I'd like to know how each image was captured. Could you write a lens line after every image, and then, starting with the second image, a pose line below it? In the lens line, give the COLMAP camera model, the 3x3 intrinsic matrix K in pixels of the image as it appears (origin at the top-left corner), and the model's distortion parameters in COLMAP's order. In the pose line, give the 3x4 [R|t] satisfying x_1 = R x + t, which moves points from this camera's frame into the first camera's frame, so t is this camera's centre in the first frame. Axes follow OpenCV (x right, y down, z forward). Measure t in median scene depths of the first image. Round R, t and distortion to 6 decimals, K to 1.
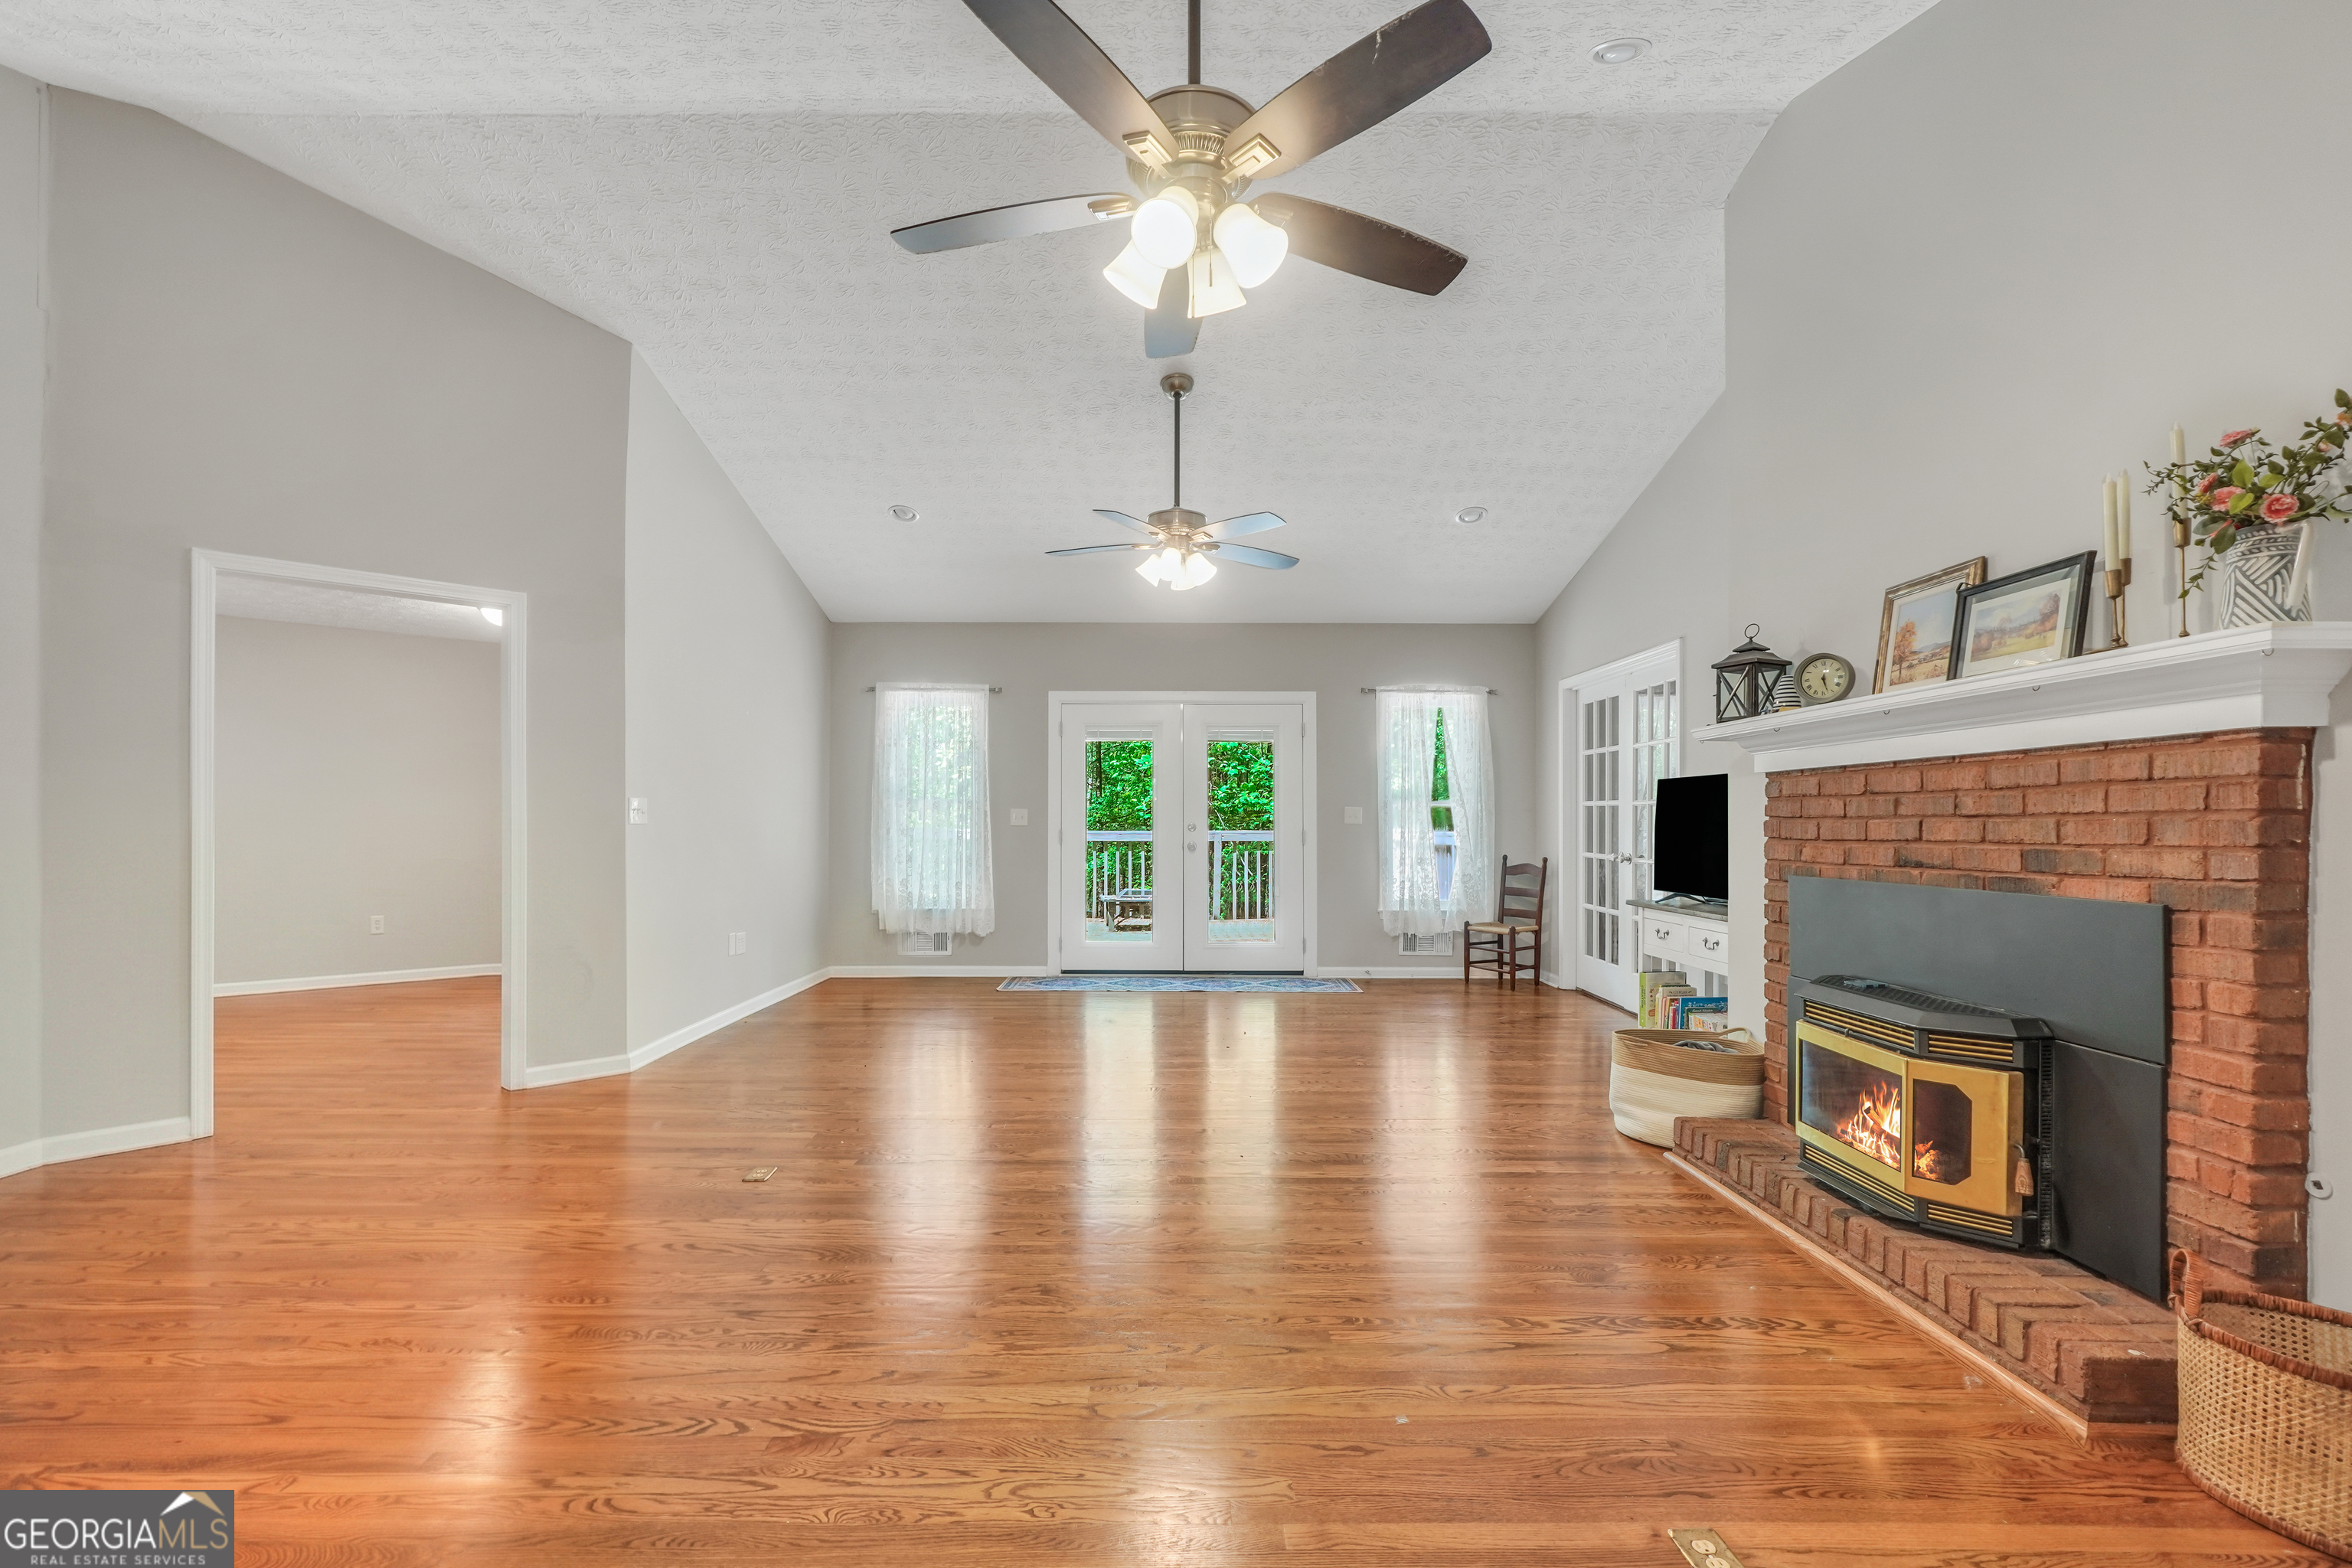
lens RADIAL K [[1011.9, 0, 1178.1], [0, 1011.9, 822.0], [0, 0, 1]] dist [-0.014498, 0.000019]
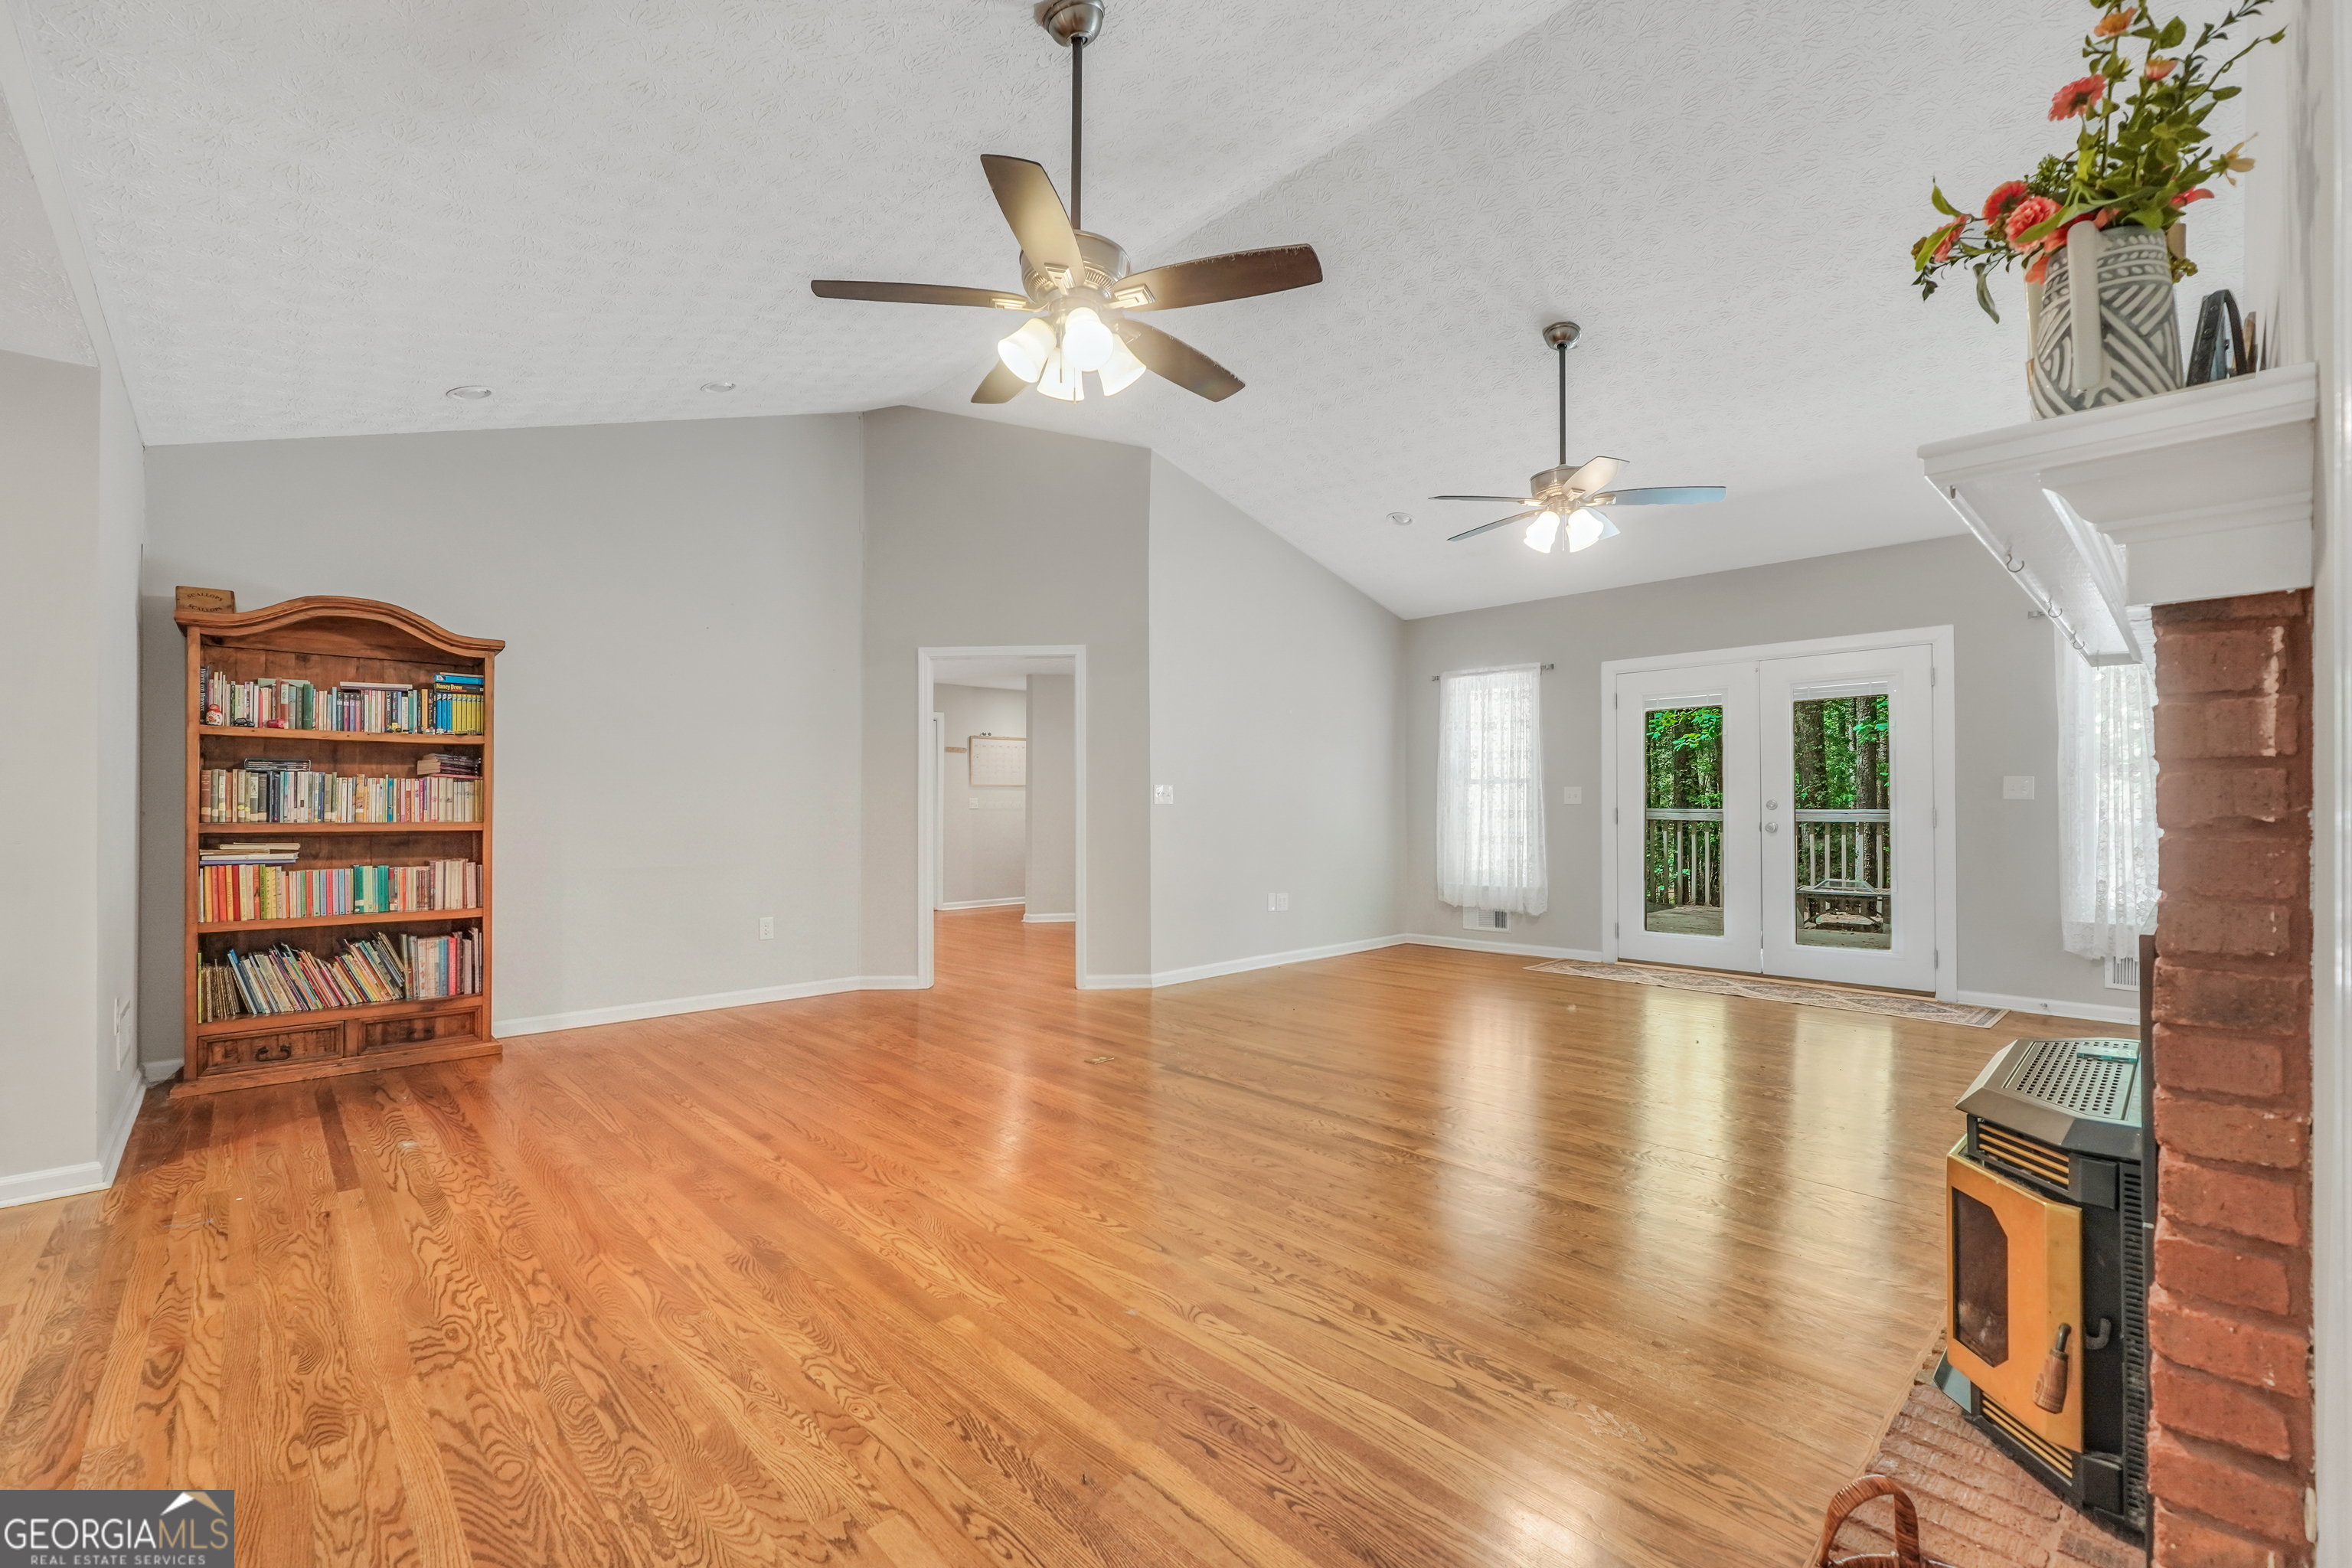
lens RADIAL K [[1006.8, 0, 1166.7], [0, 1006.8, 802.0], [0, 0, 1]] dist [-0.017893, 0.000253]
pose [[0.676709, -0.007658, -0.736211, 0.432882], [0.007452, 0.999966, -0.003552, 0.003084], [0.736213, -0.003083, 0.676743, 0.095833]]
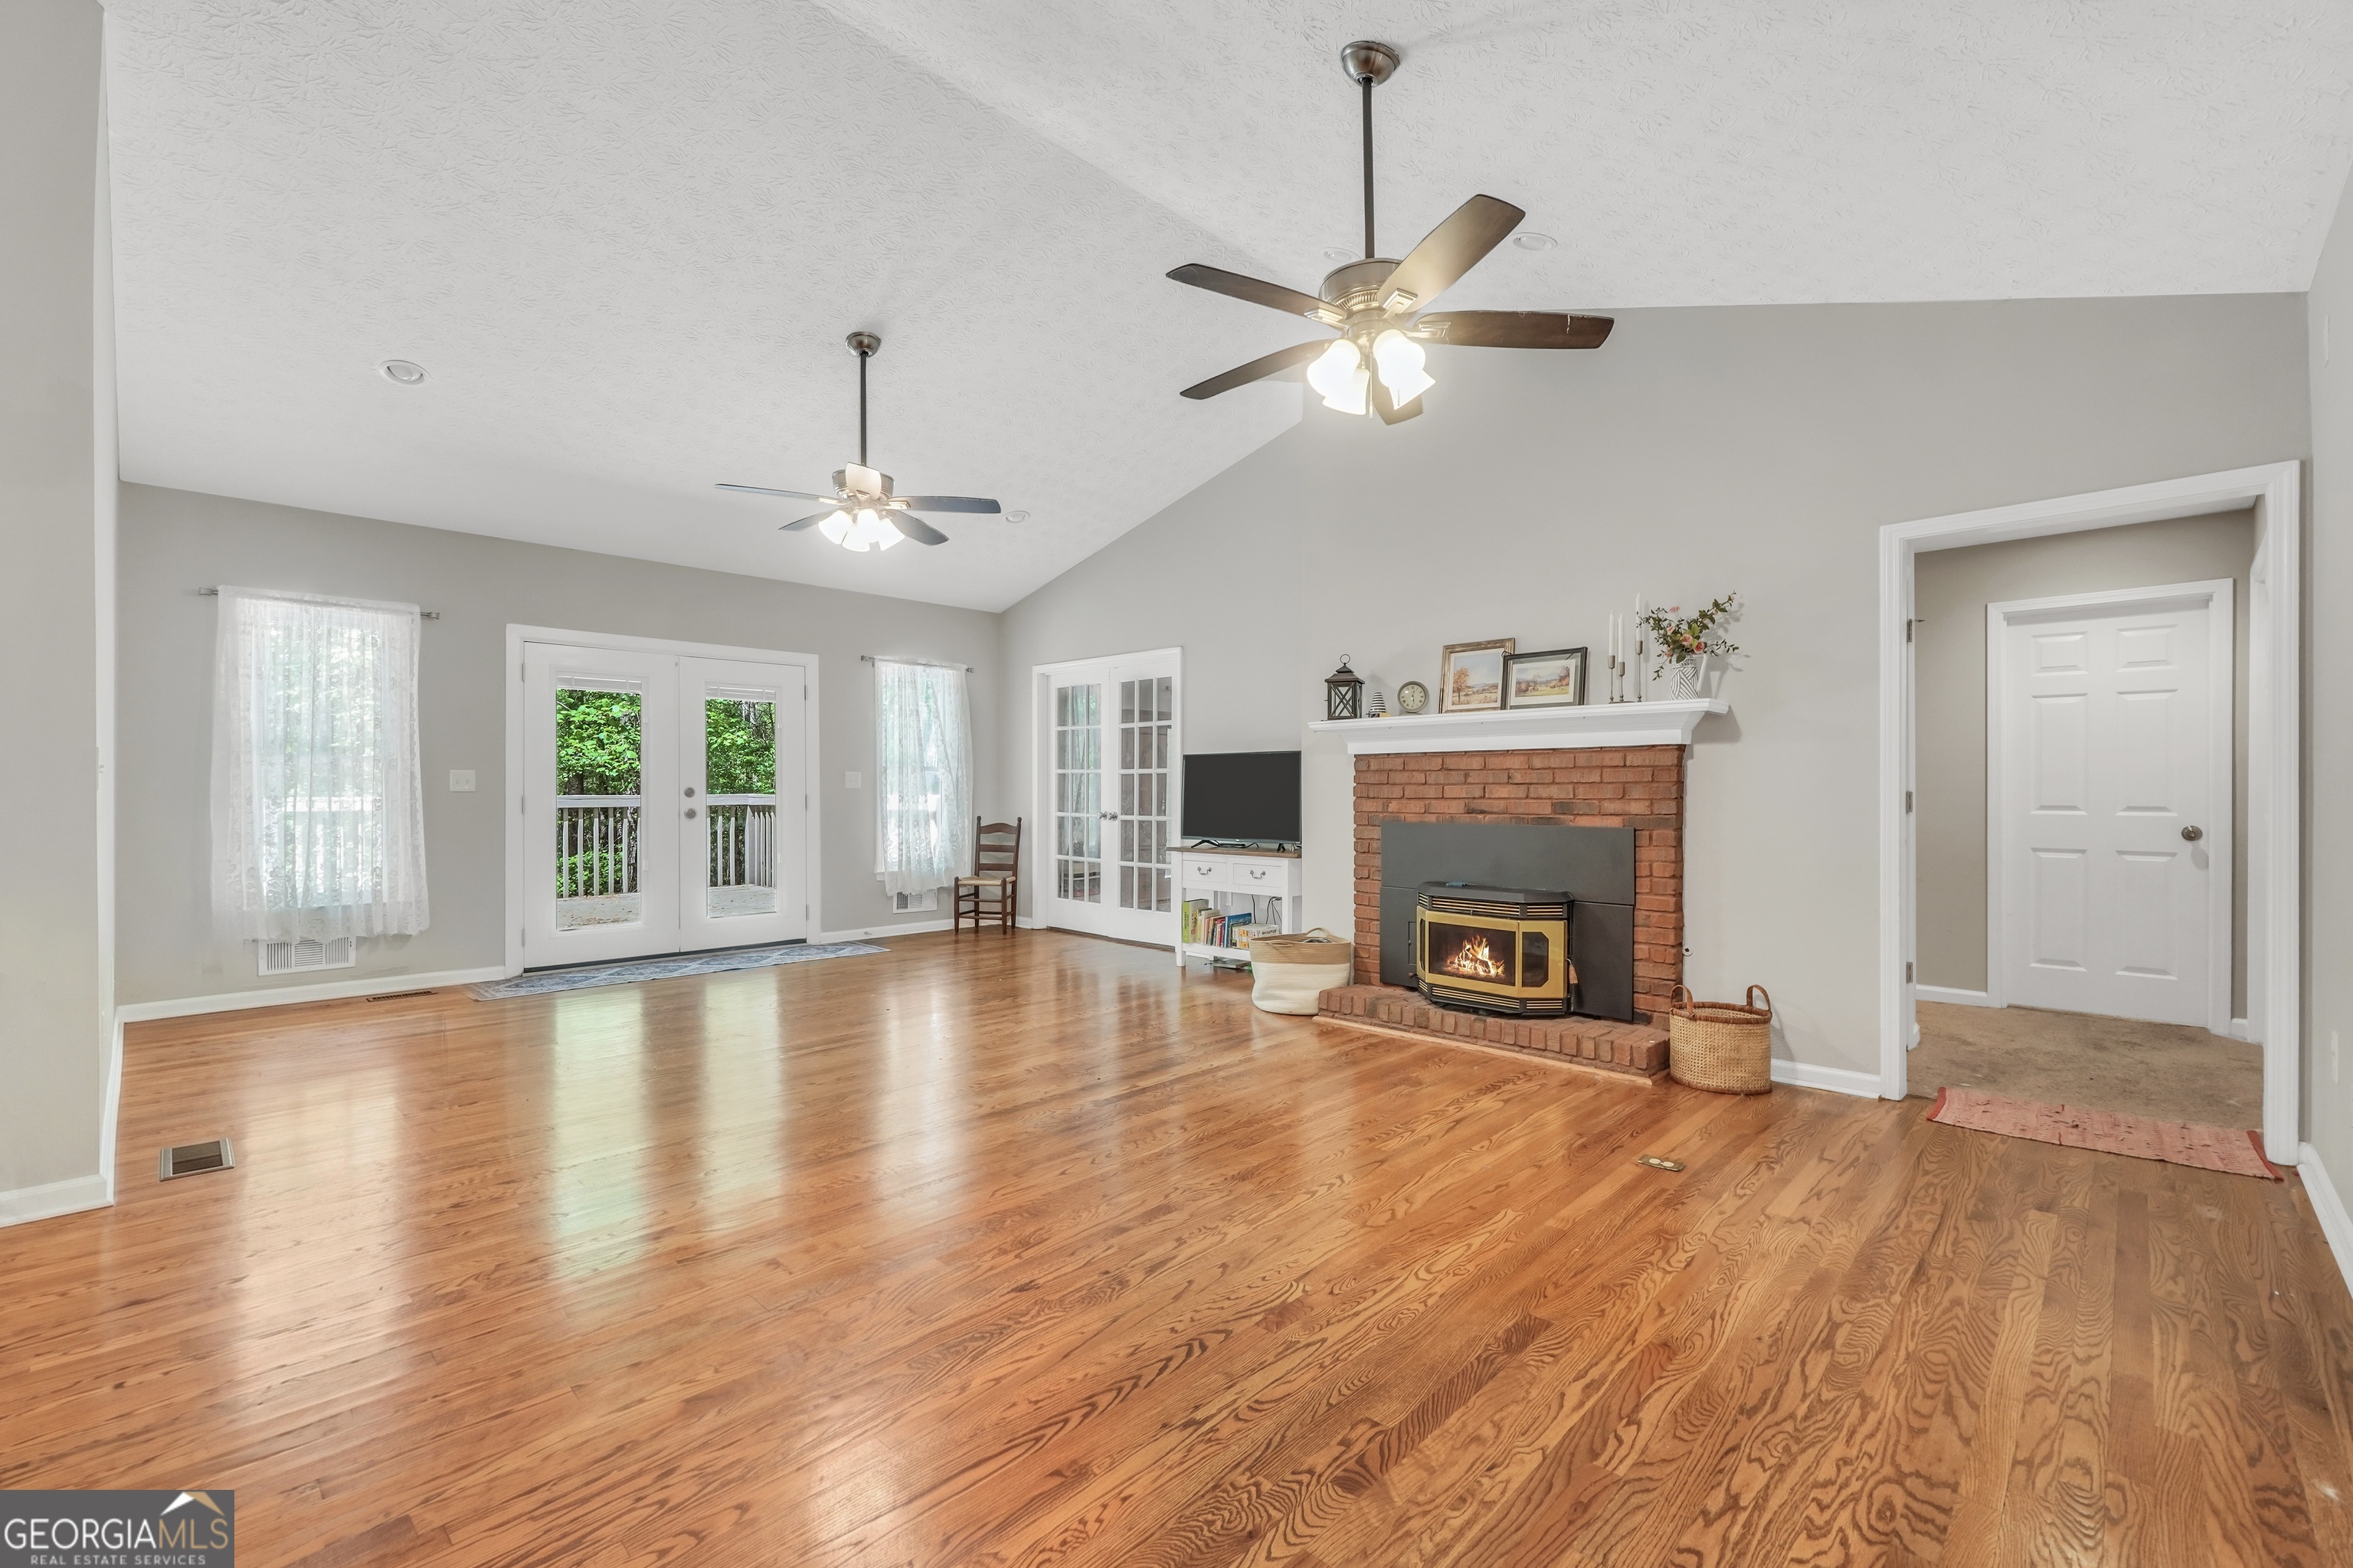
lens RADIAL K [[1000.7, 0, 1176.5], [0, 1000.7, 784.0], [0, 0, 1]] dist [-0.020665, 0.000638]
pose [[0.698265, 0.002302, 0.715836, -0.481899], [-0.000729, 0.999997, -0.002504, -0.000251], [-0.715839, 0.001227, 0.698264, 0.102300]]
